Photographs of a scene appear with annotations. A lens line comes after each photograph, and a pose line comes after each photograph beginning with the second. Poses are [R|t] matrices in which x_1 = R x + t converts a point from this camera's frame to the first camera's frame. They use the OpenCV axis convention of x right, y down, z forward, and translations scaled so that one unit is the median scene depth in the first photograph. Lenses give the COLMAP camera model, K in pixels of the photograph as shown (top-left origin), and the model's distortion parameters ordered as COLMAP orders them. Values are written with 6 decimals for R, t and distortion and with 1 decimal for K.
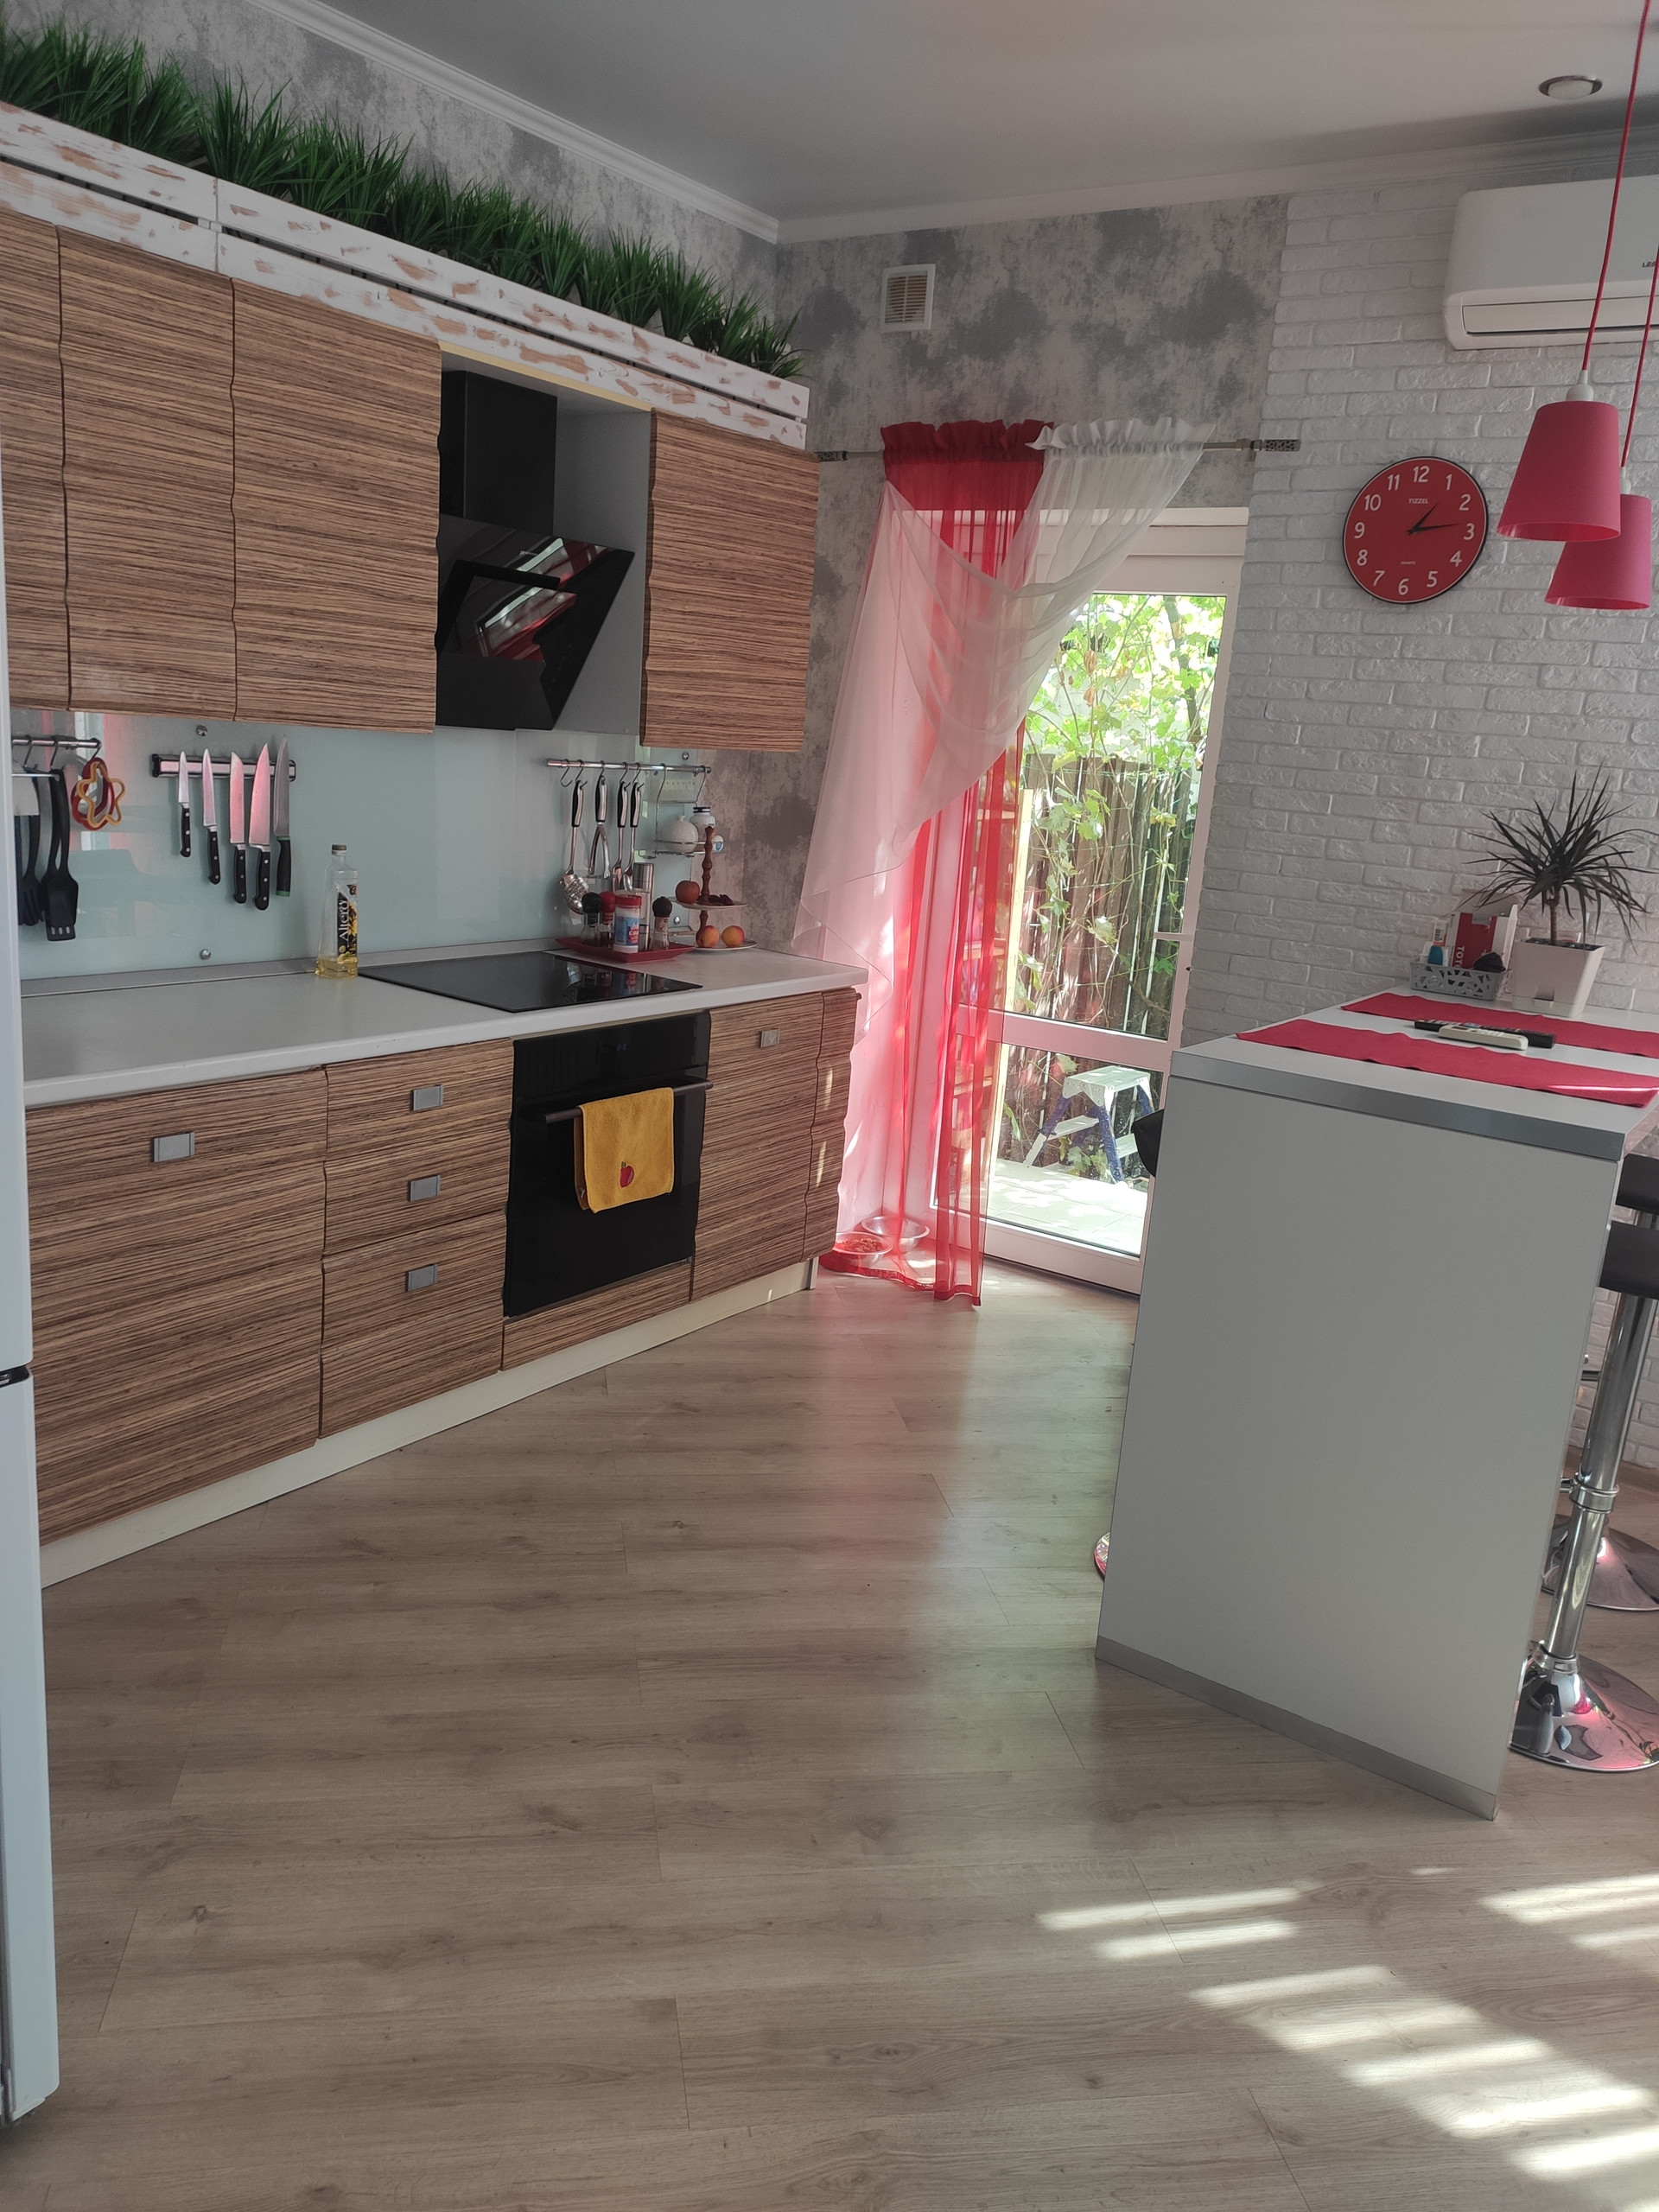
lens RADIAL K [[1642.0, 0, 827.0], [0, 1642.0, 1088.5], [0, 0, 1]] dist [0.095198, -0.132721]
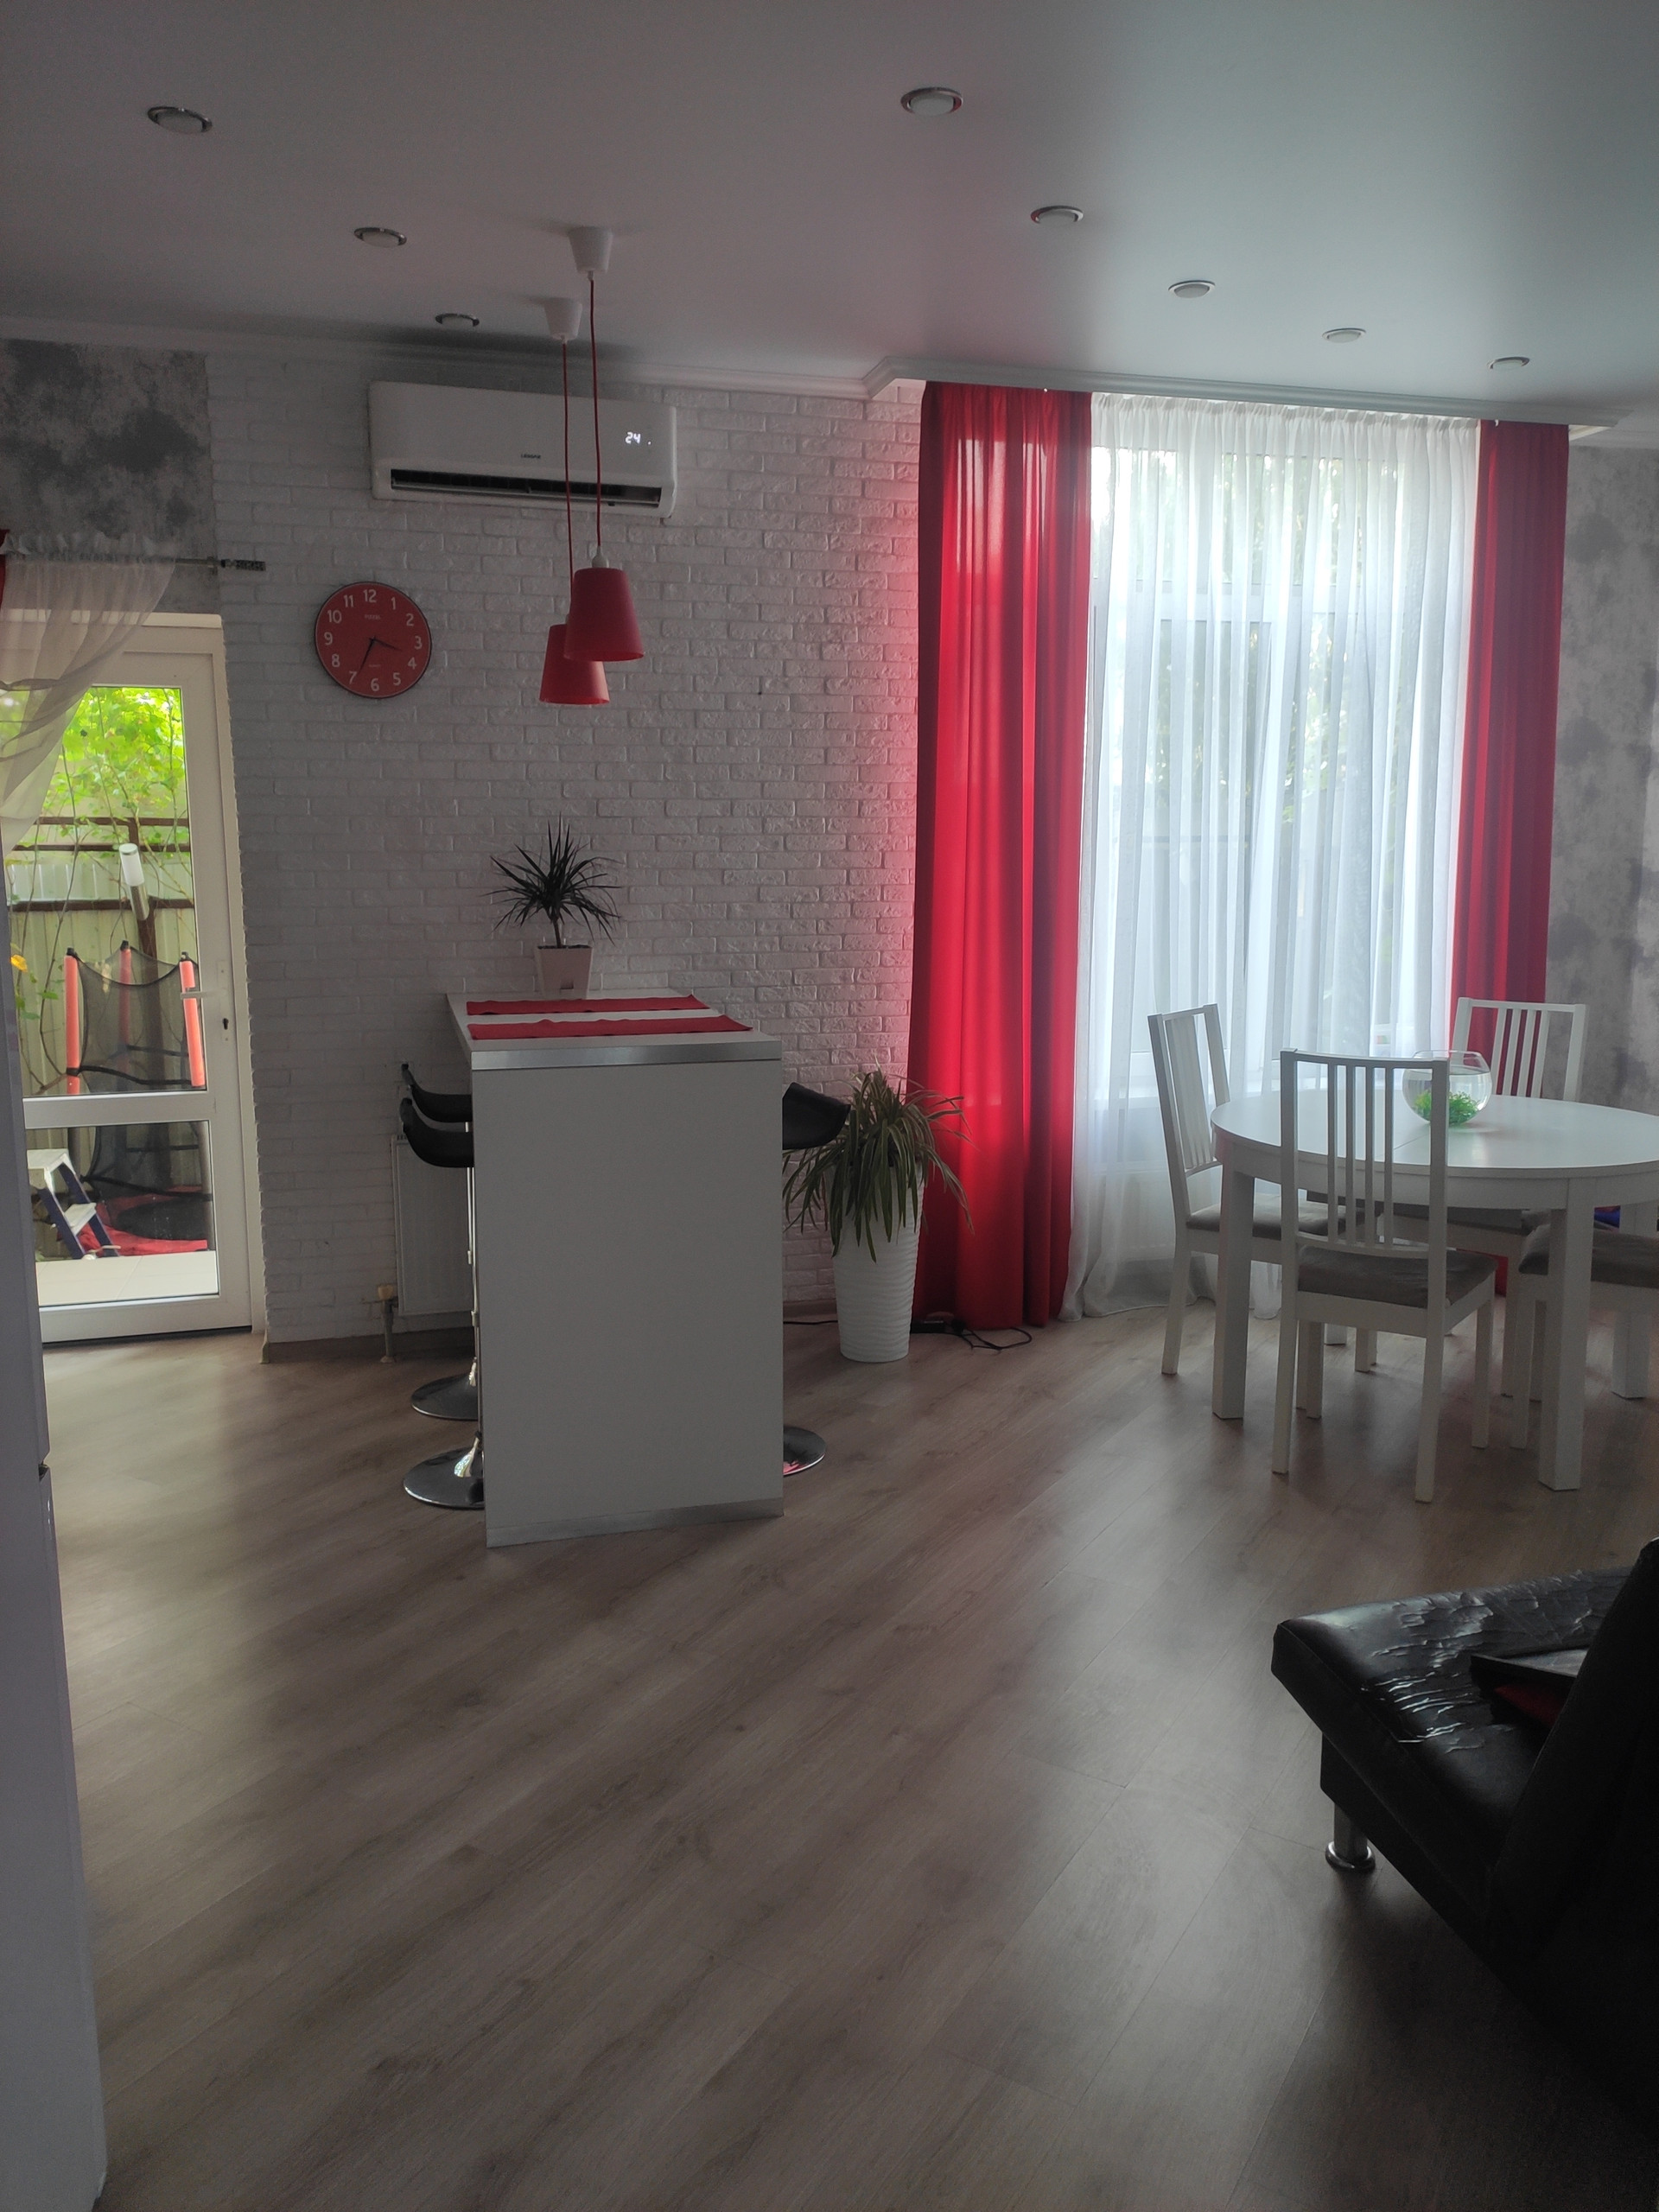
lens RADIAL K [[1637.0, 0, 827.3], [0, 1637.0, 1084.6], [0, 0, 1]] dist [0.117773, -0.159518]
pose [[0.663070, -0.192231, 0.723454, -0.405522], [0.219094, 0.973979, 0.057992, -0.008436], [-0.715777, 0.120051, 0.687933, -0.061837]]
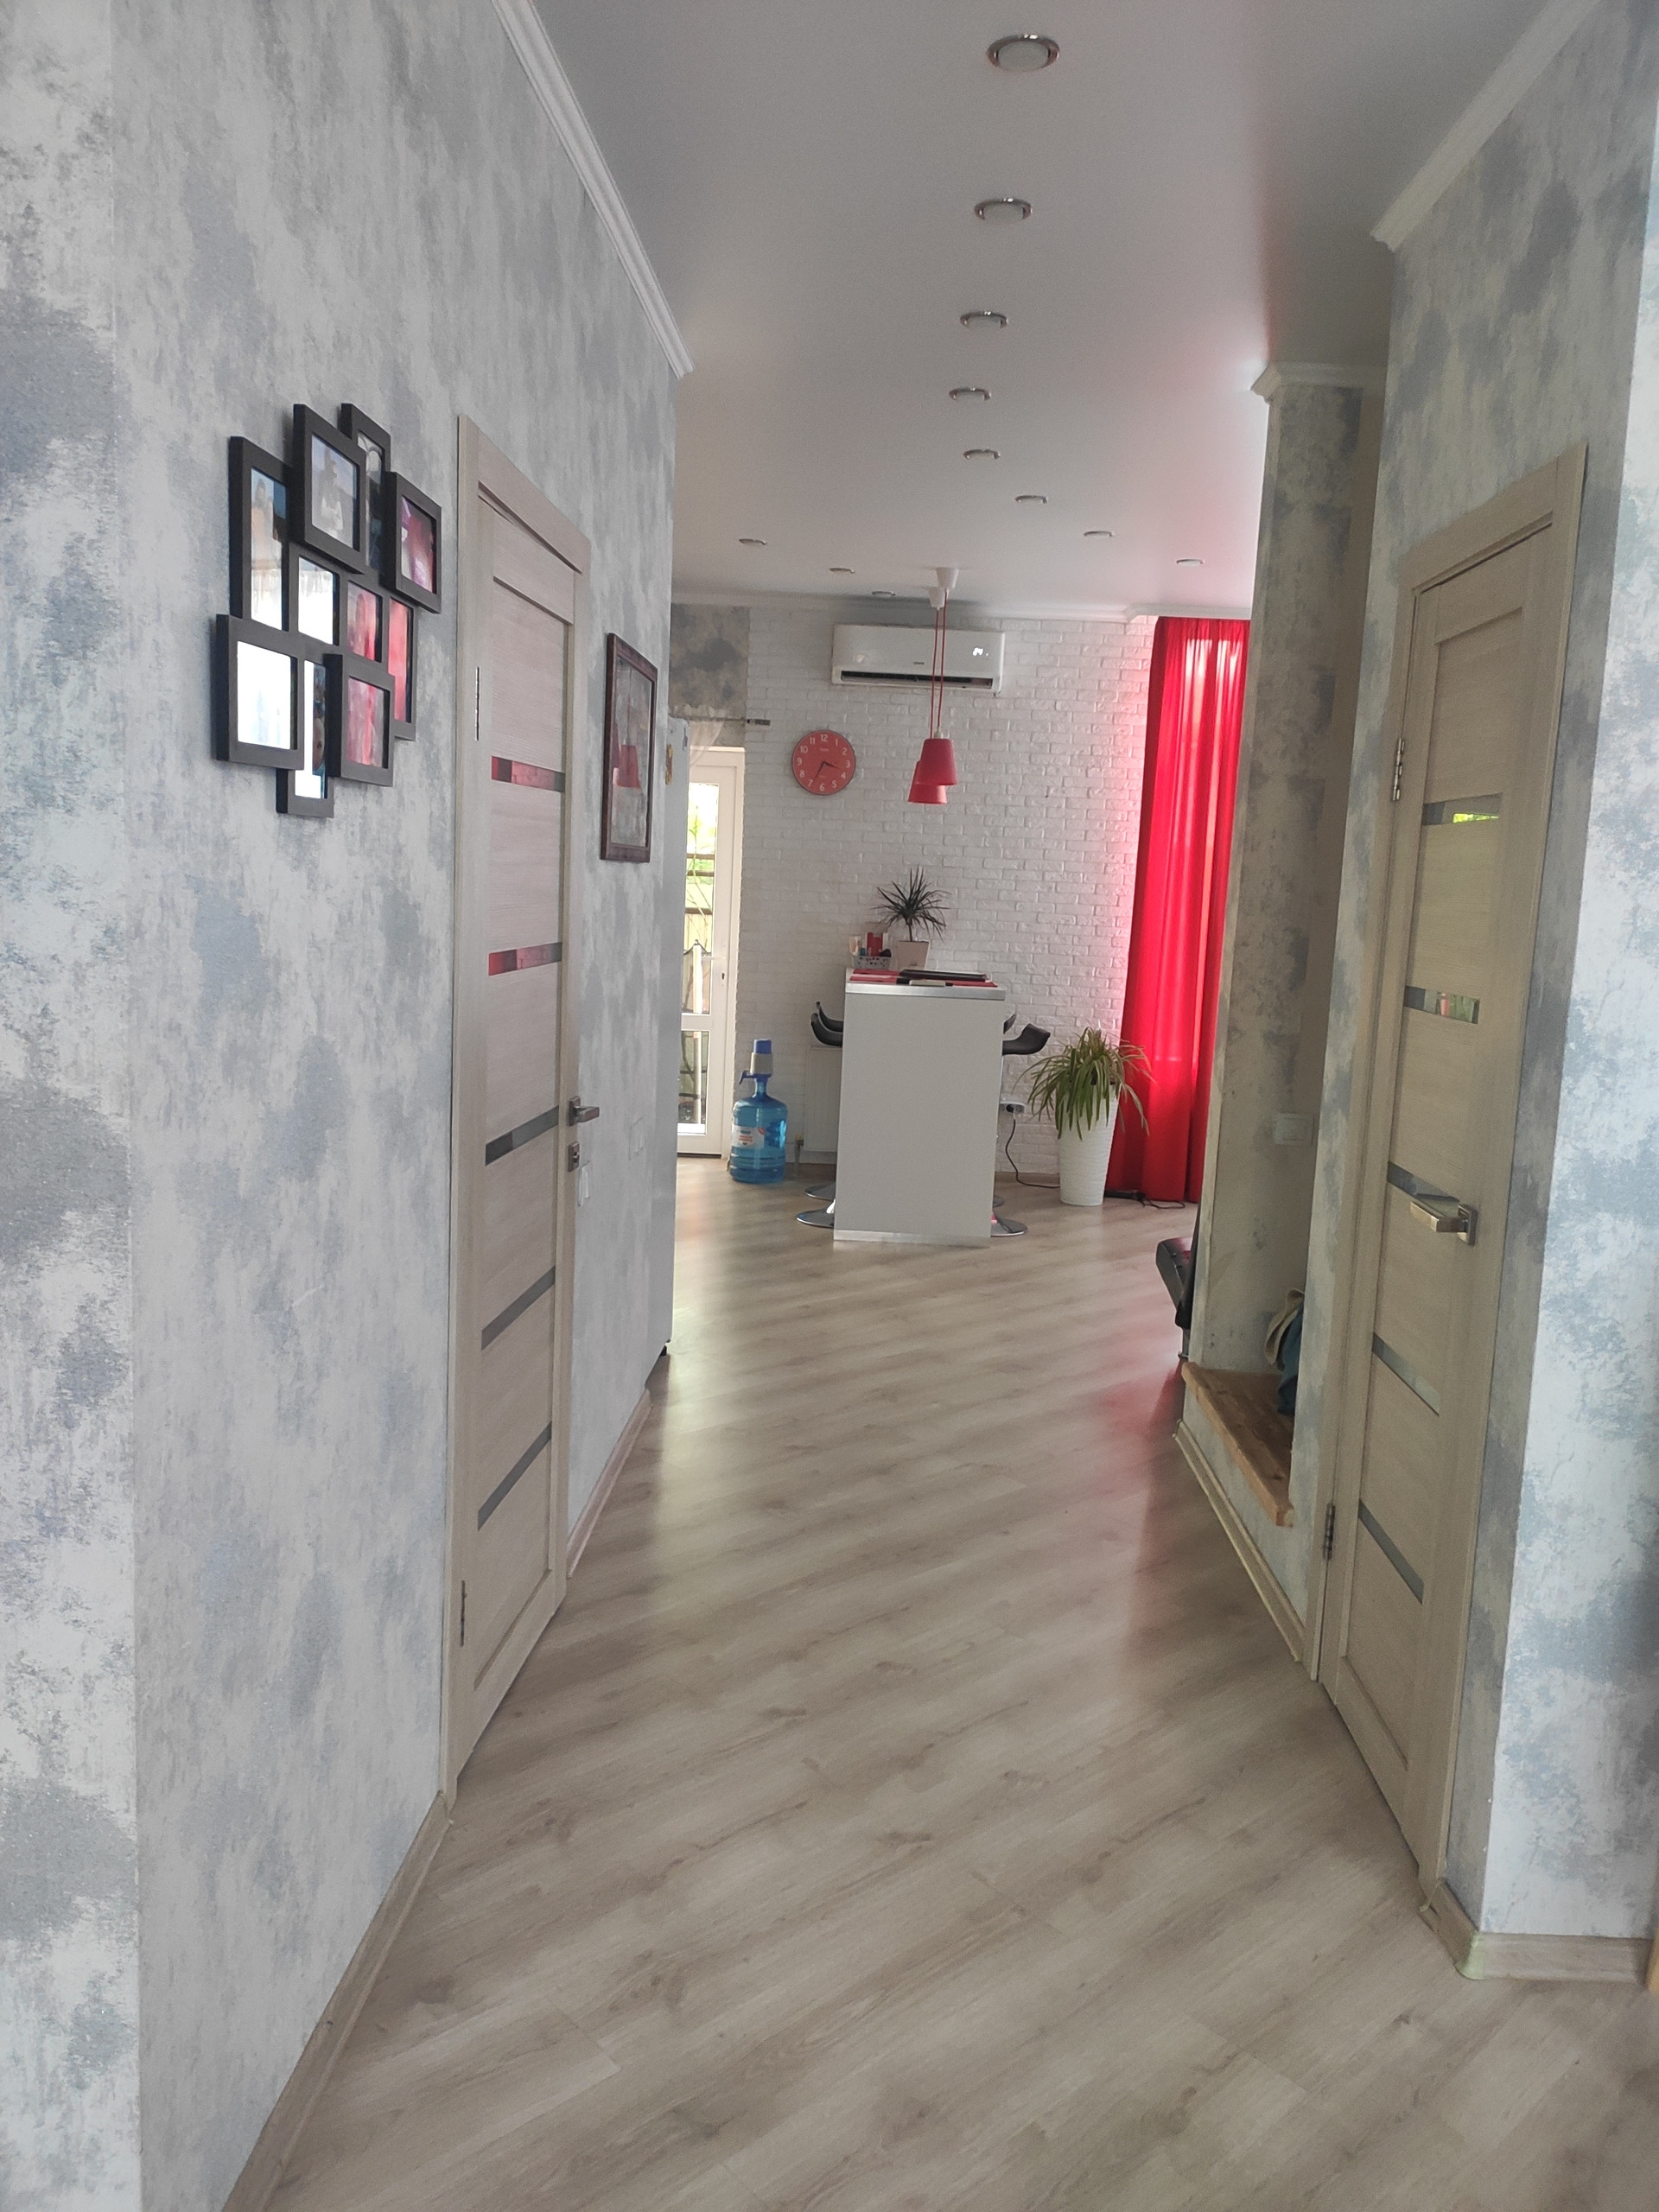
lens RADIAL K [[1630.3, 0, 829.5], [0, 1630.3, 1106.0], [0, 0, 1]] dist [0.010163, -0.000610]
pose [[0.840403, -0.120143, 0.528478, -0.877012], [0.141466, 0.989943, 0.000088, 0.121175], [-0.523174, 0.074688, 0.848947, -0.840017]]
